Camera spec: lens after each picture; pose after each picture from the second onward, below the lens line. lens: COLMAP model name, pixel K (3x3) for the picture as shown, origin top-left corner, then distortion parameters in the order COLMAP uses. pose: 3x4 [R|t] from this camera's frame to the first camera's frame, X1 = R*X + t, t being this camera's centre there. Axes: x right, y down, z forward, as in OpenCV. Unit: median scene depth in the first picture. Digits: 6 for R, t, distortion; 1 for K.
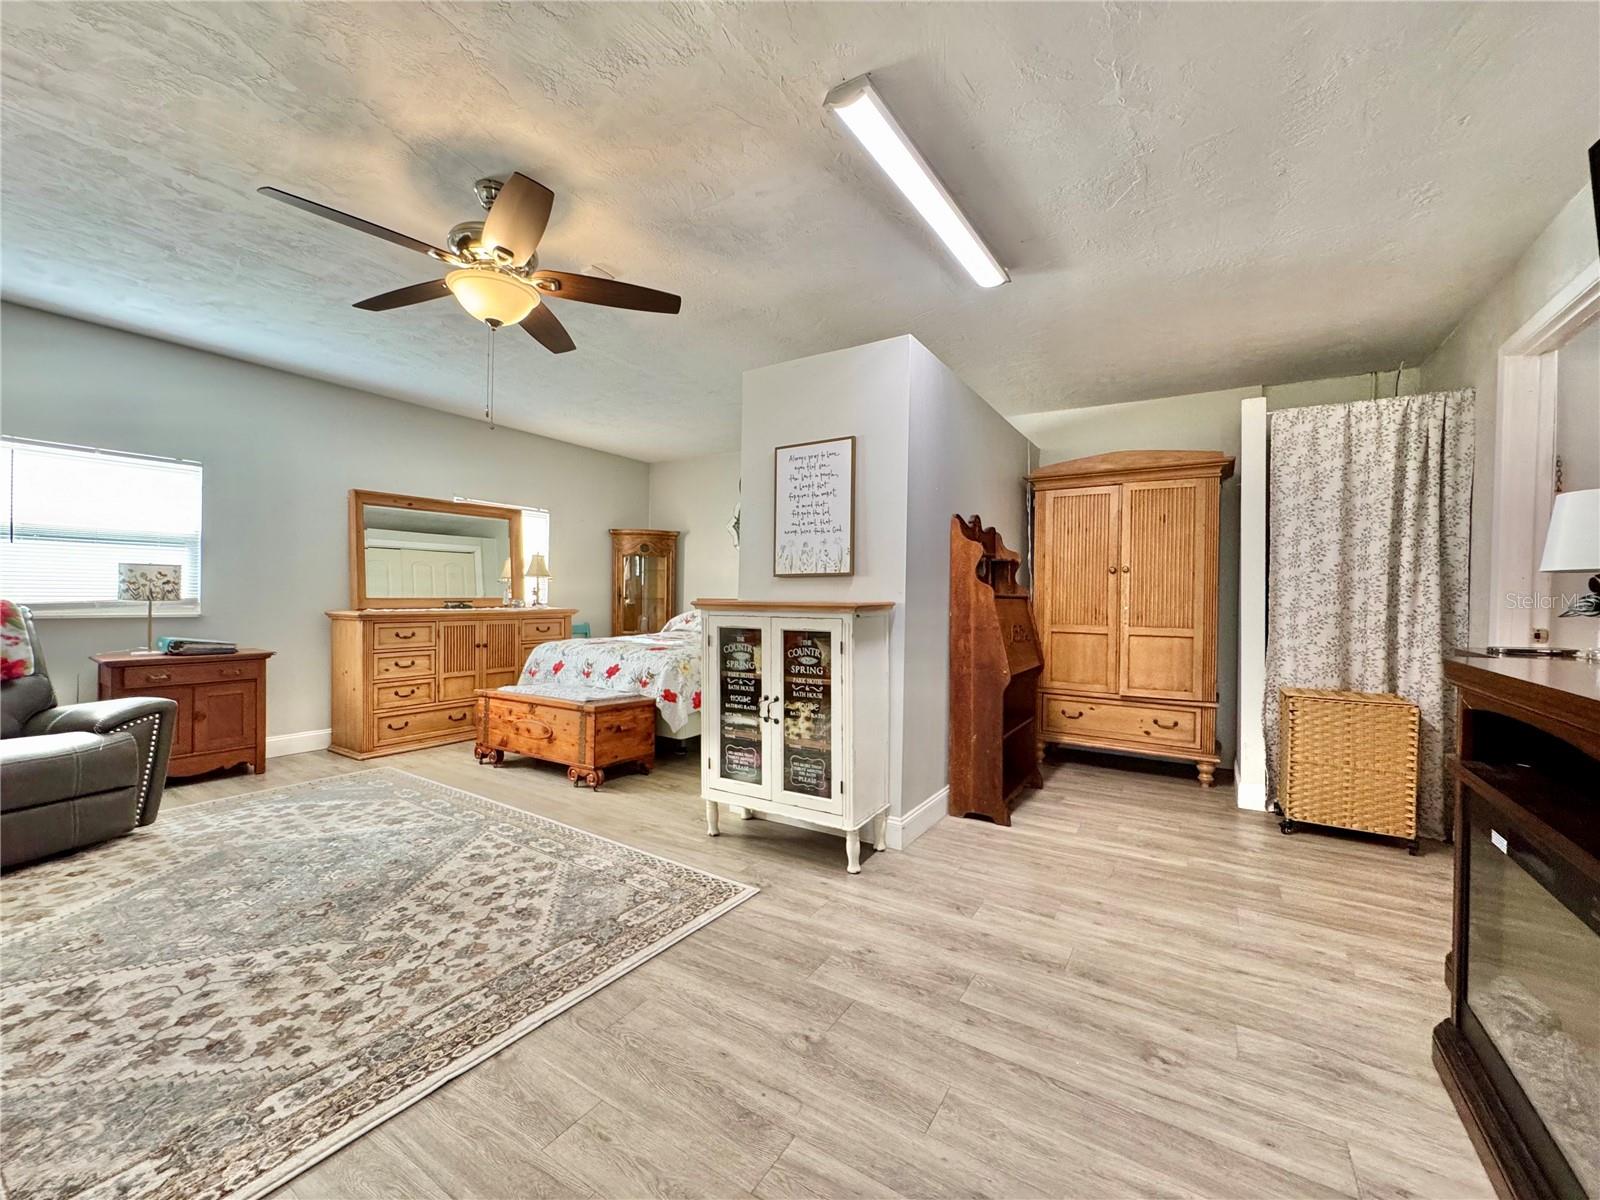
lens RADIAL K [[641.0, 0, 800.2], [0, 641.0, 603.7], [0, 0, 1]] dist [-0.001242, 0.000107]
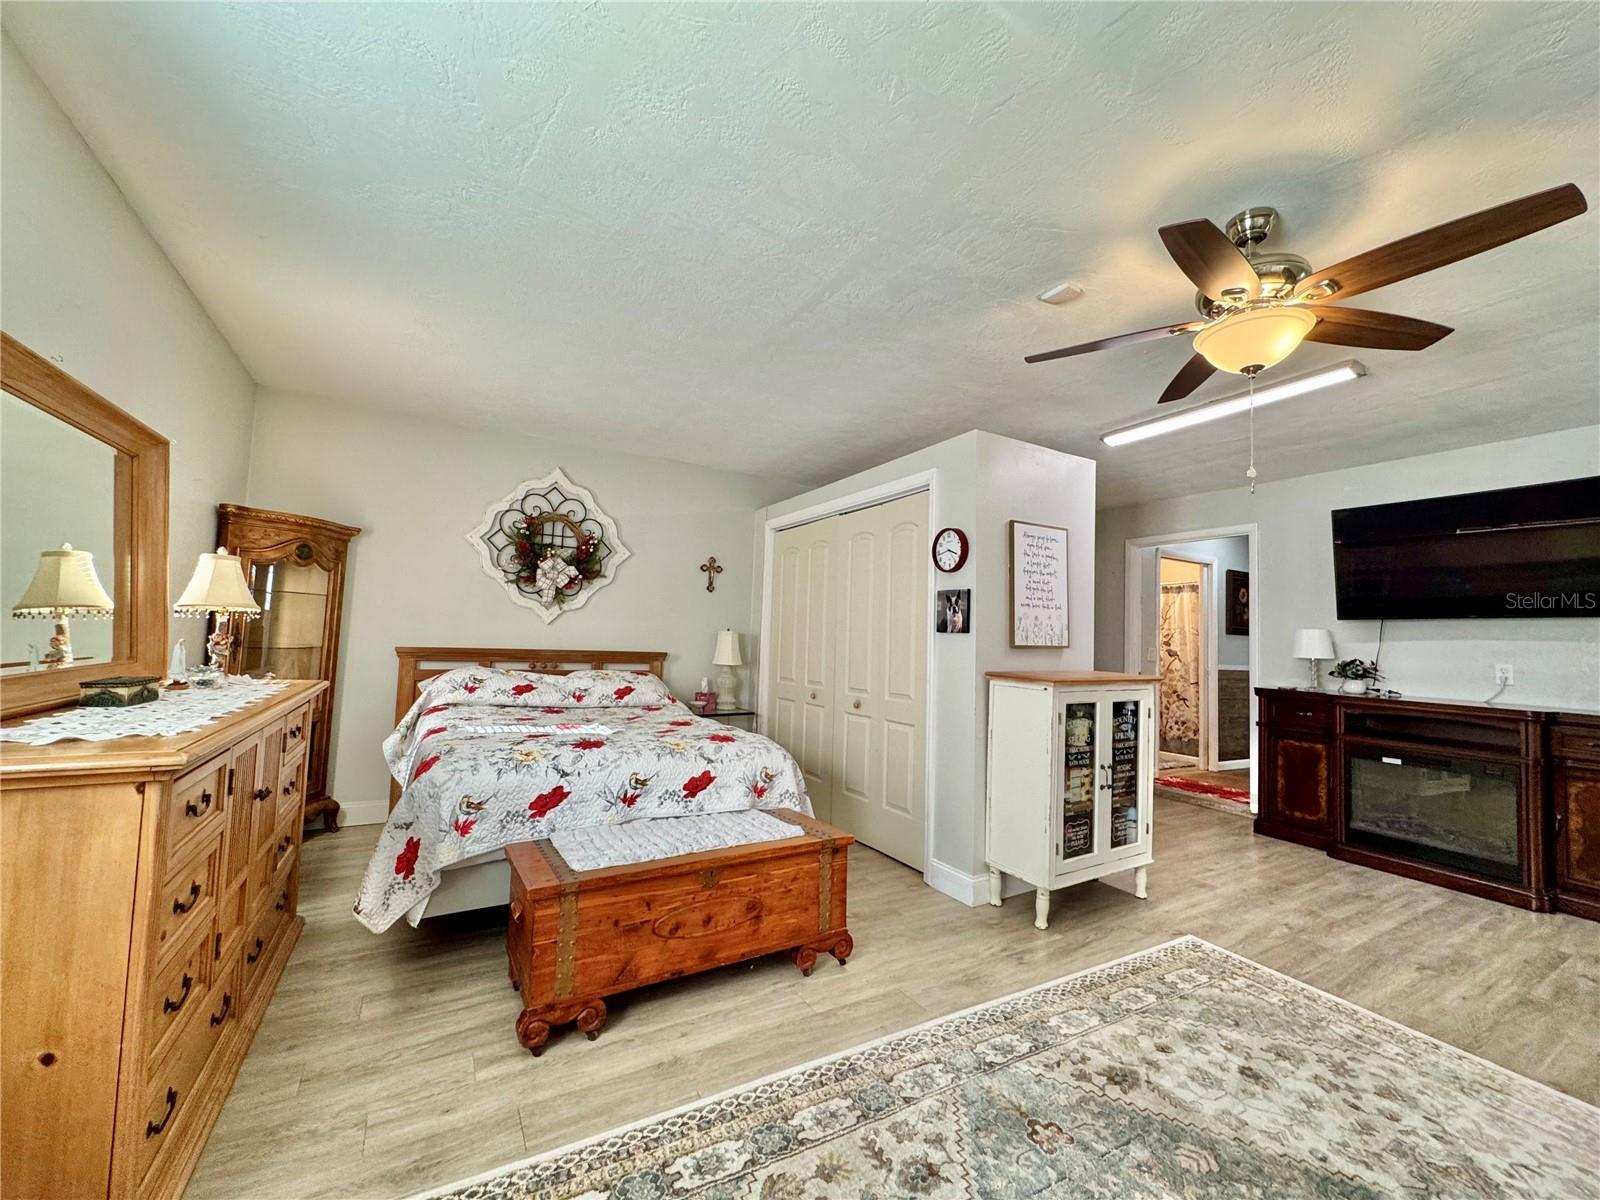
lens RADIAL K [[641.0, 0, 805.3], [0, 641.0, 597.1], [0, 0, 1]] dist [-0.001242, 0.000107]
pose [[0.450838, 0.059344, 0.890631, -1.152827], [-0.019972, 0.998208, -0.056403, -0.060979], [-0.892382, 0.007641, 0.451216, 0.886168]]
